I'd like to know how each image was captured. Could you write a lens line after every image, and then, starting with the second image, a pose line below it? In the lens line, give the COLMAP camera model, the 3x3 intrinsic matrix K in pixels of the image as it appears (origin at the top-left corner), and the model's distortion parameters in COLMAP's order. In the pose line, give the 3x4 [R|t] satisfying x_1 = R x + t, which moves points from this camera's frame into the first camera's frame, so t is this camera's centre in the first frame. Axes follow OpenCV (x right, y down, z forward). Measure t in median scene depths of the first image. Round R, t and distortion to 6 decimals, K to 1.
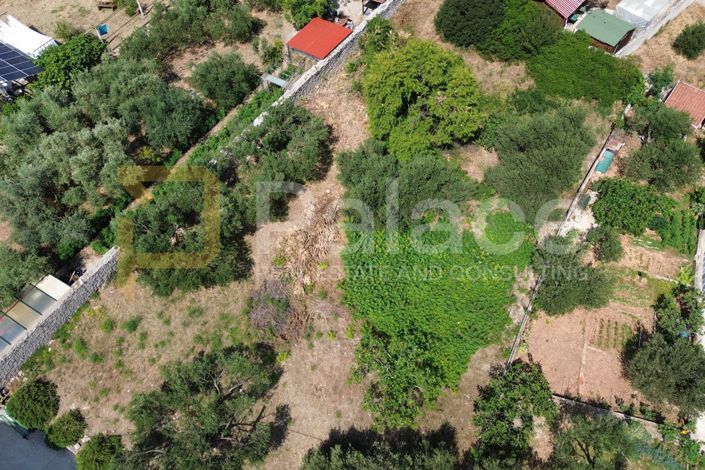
lens RADIAL K [[582.9, 0, 351.4], [0, 582.9, 233.9], [0, 0, 1]] dist [0.028655, -0.016856]
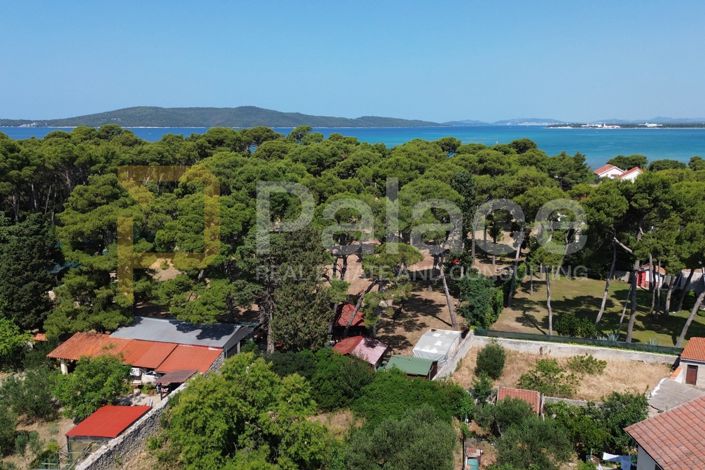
lens RADIAL K [[582.9, 0, 353.6], [0, 582.9, 236.1], [0, 0, 1]] dist [0.028655, -0.016856]
pose [[0.925590, -0.057101, 0.374196, -0.031935], [0.316503, 0.658982, -0.682326, 0.169056], [-0.207626, 0.749988, 0.628020, 0.215758]]
